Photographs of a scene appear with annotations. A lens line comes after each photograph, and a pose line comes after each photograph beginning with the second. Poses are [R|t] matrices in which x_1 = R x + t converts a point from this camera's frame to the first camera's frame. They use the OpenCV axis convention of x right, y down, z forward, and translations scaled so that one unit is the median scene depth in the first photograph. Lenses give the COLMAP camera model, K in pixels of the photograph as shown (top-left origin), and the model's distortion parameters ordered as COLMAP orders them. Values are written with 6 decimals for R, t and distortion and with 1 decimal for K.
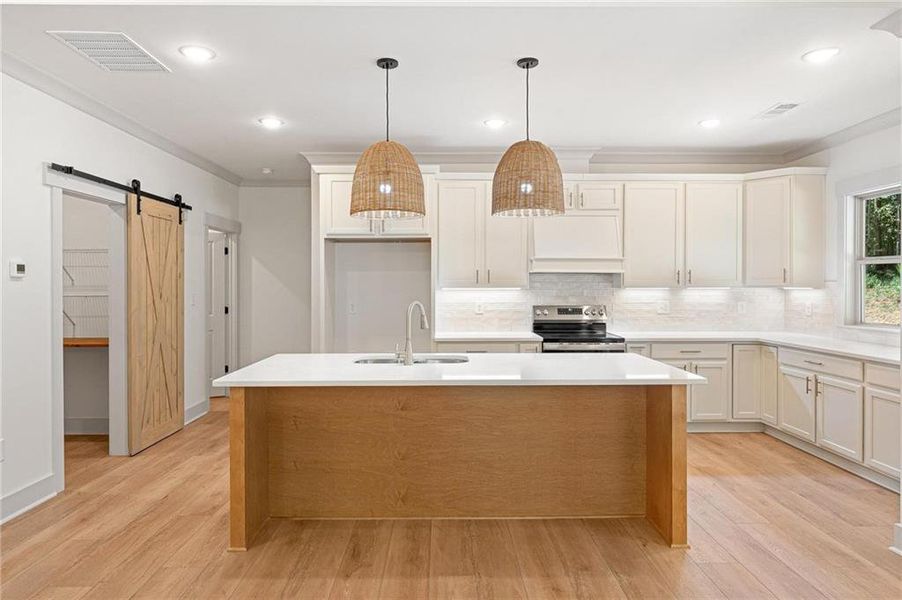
lens RADIAL K [[564.2, 0, 451.0], [0, 564.2, 300.0], [0, 0, 1]] dist [0.037633, -0.000813]
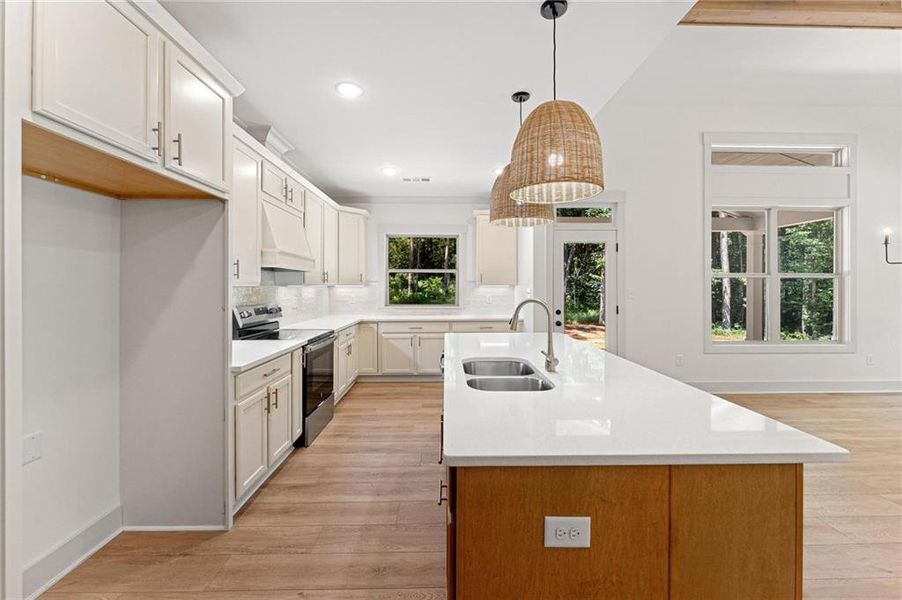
lens RADIAL K [[366.8, 0, 451.3], [0, 366.8, 282.6], [0, 0, 1]] dist [0.000455, 0.000122]
pose [[0.013759, 0.011797, 0.999836, -0.510267], [0.034476, 0.999330, -0.012266, -0.011713], [-0.999311, 0.034639, 0.013343, 0.904522]]
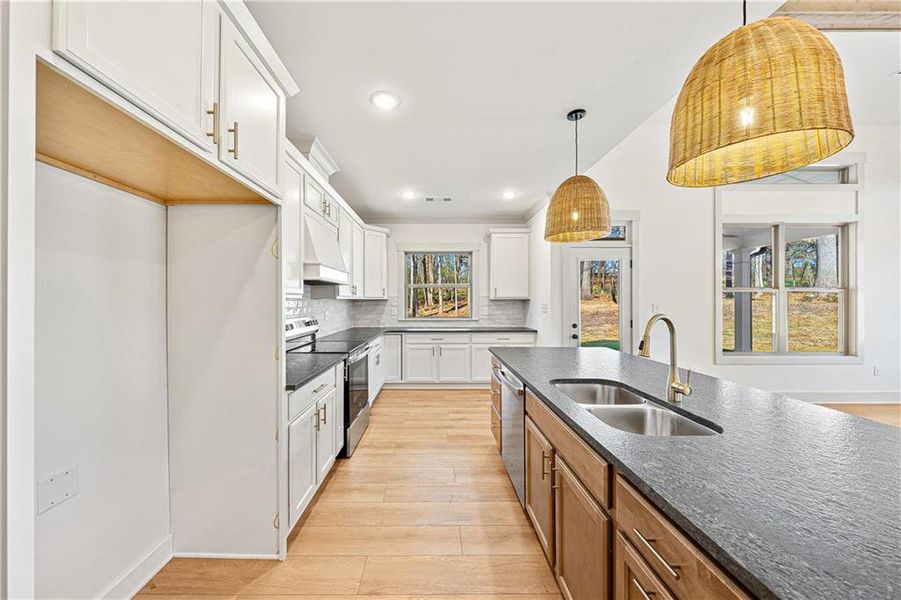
lens RADIAL K [[311.8, 0, 436.0], [0, 311.8, 299.8], [0, 0, 1]] dist [-0.002756, -0.000190]
pose [[0.022493, 0.003233, 0.999742, -0.398481], [0.034839, 0.999385, -0.004016, -0.014562], [-0.999140, 0.034920, 0.022367, 1.017004]]
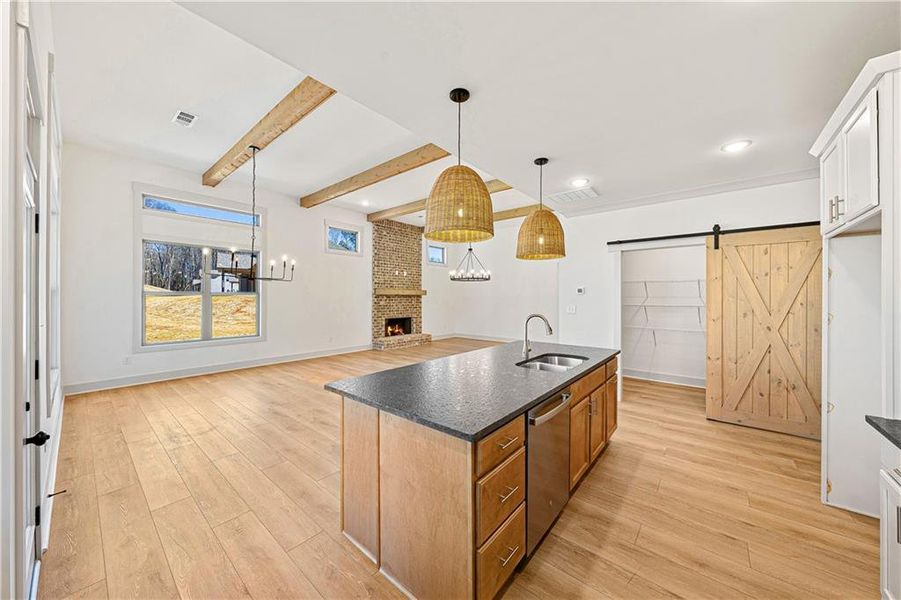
lens RADIAL K [[322.7, 0, 450.5], [0, 322.7, 300.0], [0, 0, 1]] dist [-0.000777, -0.000044]
pose [[-0.653681, 0.007249, -0.756736, 0.512083], [-0.026892, 0.999100, 0.032801, -0.034744], [0.756292, 0.041791, -0.652897, 1.086255]]
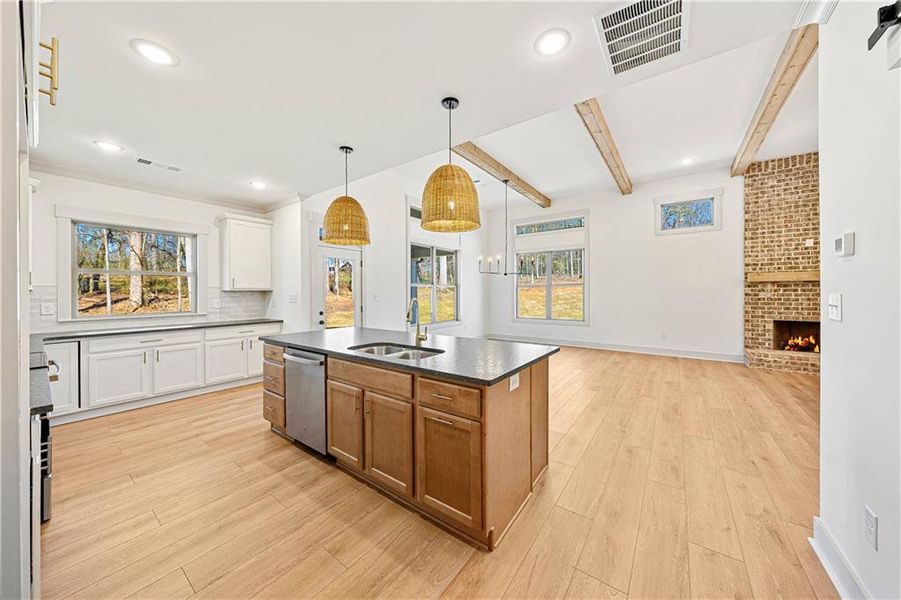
lens RADIAL K [[310.4, 0, 447.2], [0, 310.4, 293.3], [0, 0, 1]] dist [0.009086, 0.000027]
pose [[-0.783593, 0.001247, 0.621274, -0.473183], [0.026236, 0.999172, 0.031084, -0.017444], [-0.620721, 0.040657, -0.782977, 1.198370]]
